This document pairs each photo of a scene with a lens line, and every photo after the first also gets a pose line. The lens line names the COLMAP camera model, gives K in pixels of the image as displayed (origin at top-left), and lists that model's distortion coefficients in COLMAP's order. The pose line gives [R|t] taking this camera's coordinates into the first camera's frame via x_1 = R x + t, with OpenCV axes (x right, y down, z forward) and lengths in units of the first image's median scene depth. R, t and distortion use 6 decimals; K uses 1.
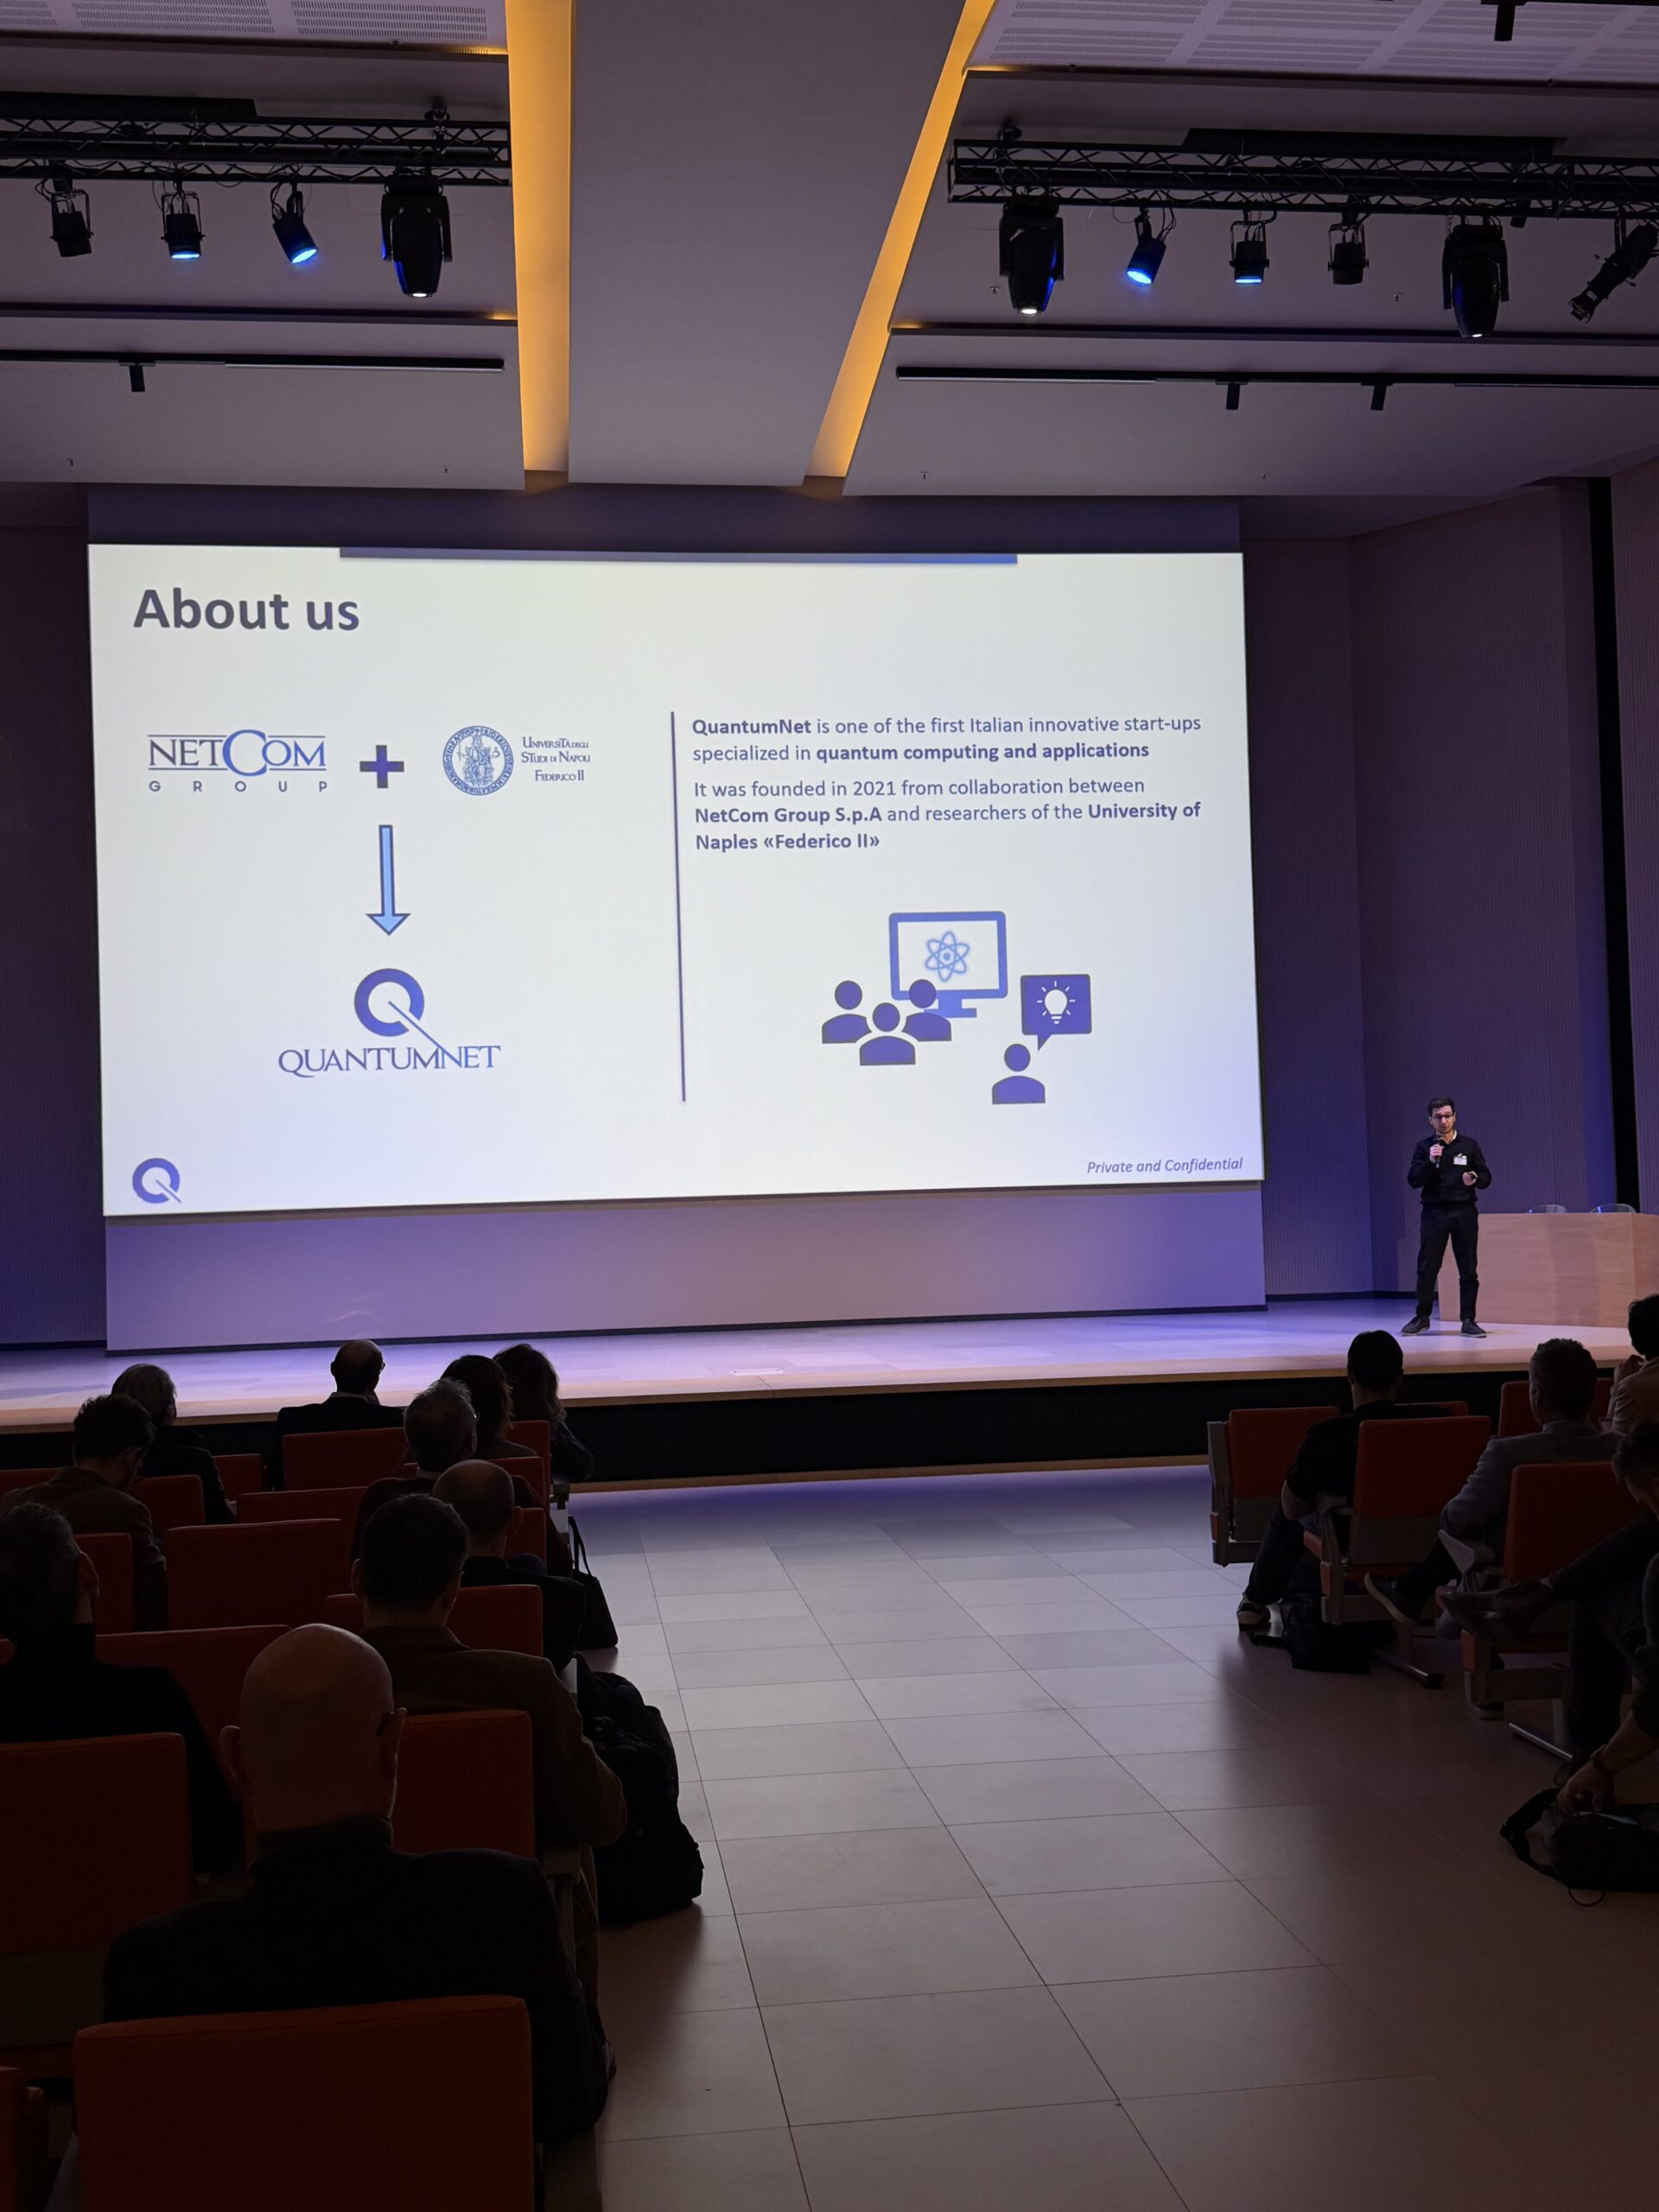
lens RADIAL K [[2283.7, 0, 826.3], [0, 2283.7, 1109.2], [0, 0, 1]] dist [0.026116, 0.000000]
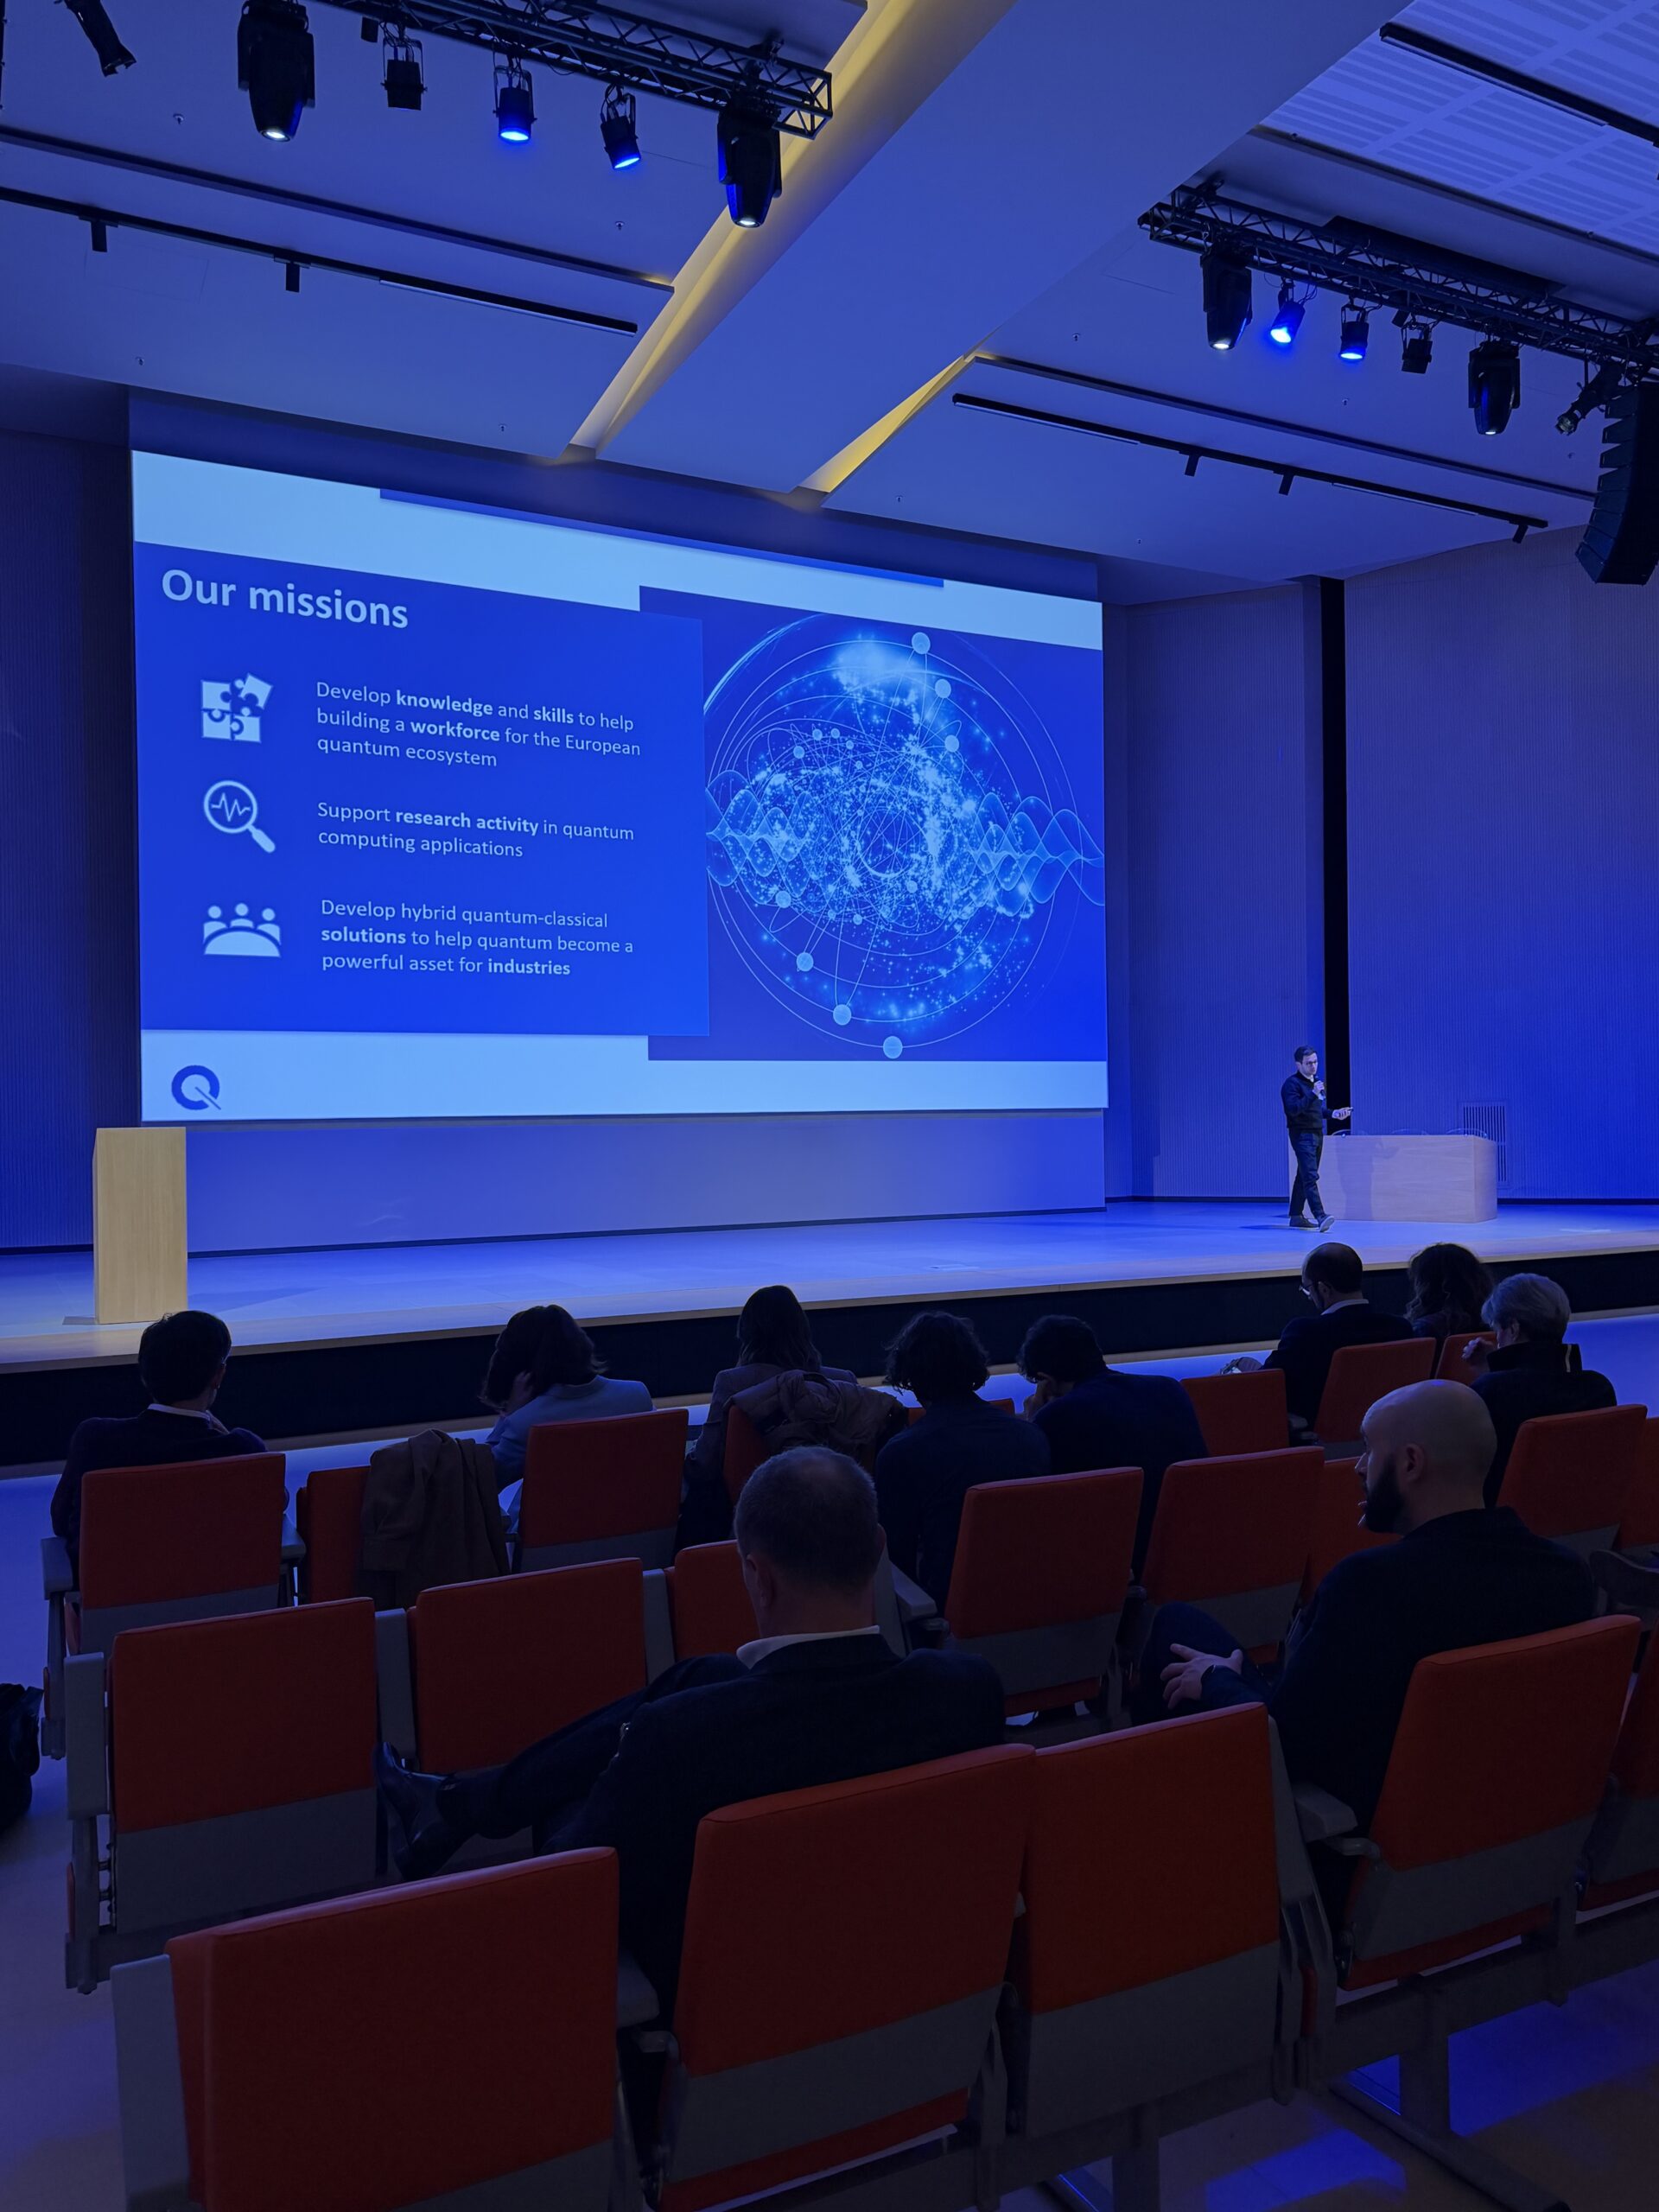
lens RADIAL K [[1678.6, 0, 805.4], [0, 1678.6, 1099.1], [0, 0, 1]] dist [-0.008153, 0.033207]
pose [[0.940733, 0.021040, 0.338494, -0.361890], [-0.030520, 0.999276, 0.022706, 0.012952], [-0.337771, -0.031691, 0.940695, 0.256949]]
